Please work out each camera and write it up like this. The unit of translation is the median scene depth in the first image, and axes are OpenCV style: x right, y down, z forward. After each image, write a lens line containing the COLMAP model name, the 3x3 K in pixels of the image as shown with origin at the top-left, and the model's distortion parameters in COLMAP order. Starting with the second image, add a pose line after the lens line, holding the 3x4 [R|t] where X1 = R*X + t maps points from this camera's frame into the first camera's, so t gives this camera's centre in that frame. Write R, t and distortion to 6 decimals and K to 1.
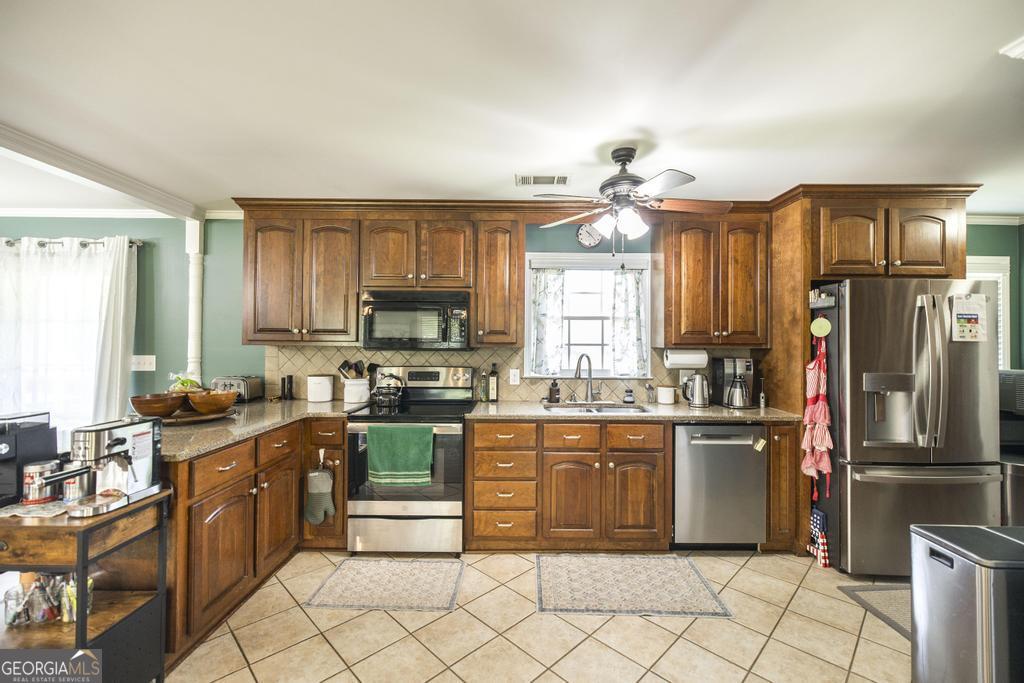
lens RADIAL K [[428.9, 0, 509.9], [0, 428.9, 340.2], [0, 0, 1]] dist [-0.000080, -0.000236]
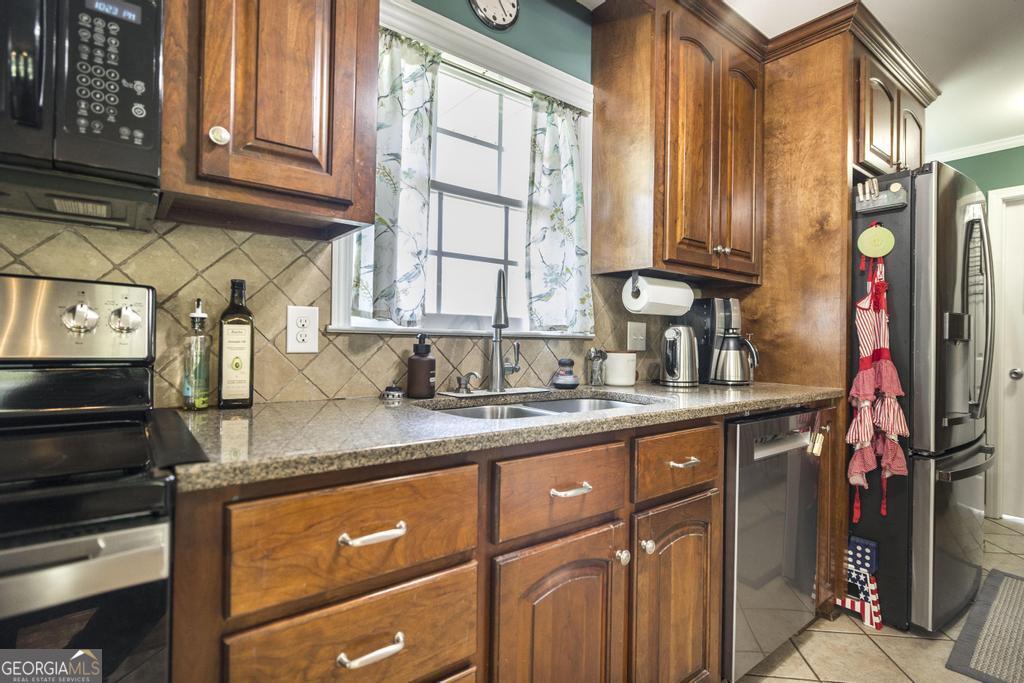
lens RADIAL K [[511.7, 0, 517.8], [0, 511.7, 337.7], [0, 0, 1]] dist [-0.004004, 0.000971]
pose [[0.778132, 0.010273, 0.628017, -0.118298], [-0.011741, 0.999929, -0.001810, 0.099975], [-0.627992, -0.005965, 0.778197, 0.648782]]
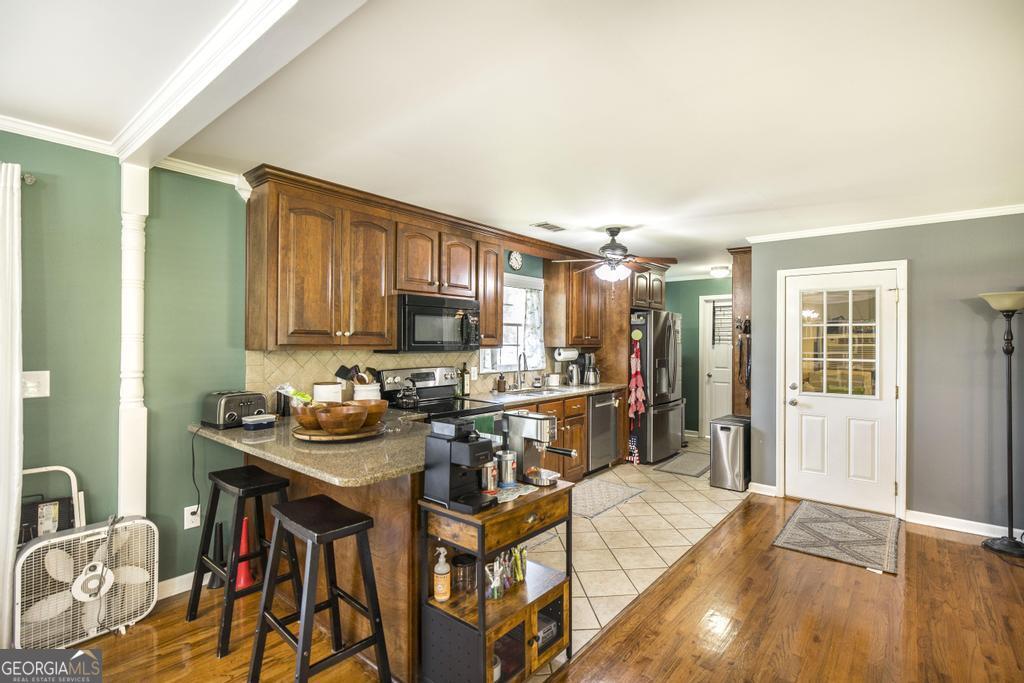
lens RADIAL K [[490.2, 0, 519.1], [0, 490.2, 341.6], [0, 0, 1]] dist [-0.006125, -0.000080]
pose [[0.626764, -0.004023, 0.779199, -1.052057], [-0.003478, 0.999962, 0.007960, -0.014032], [-0.779201, -0.007699, 0.626726, 0.070612]]
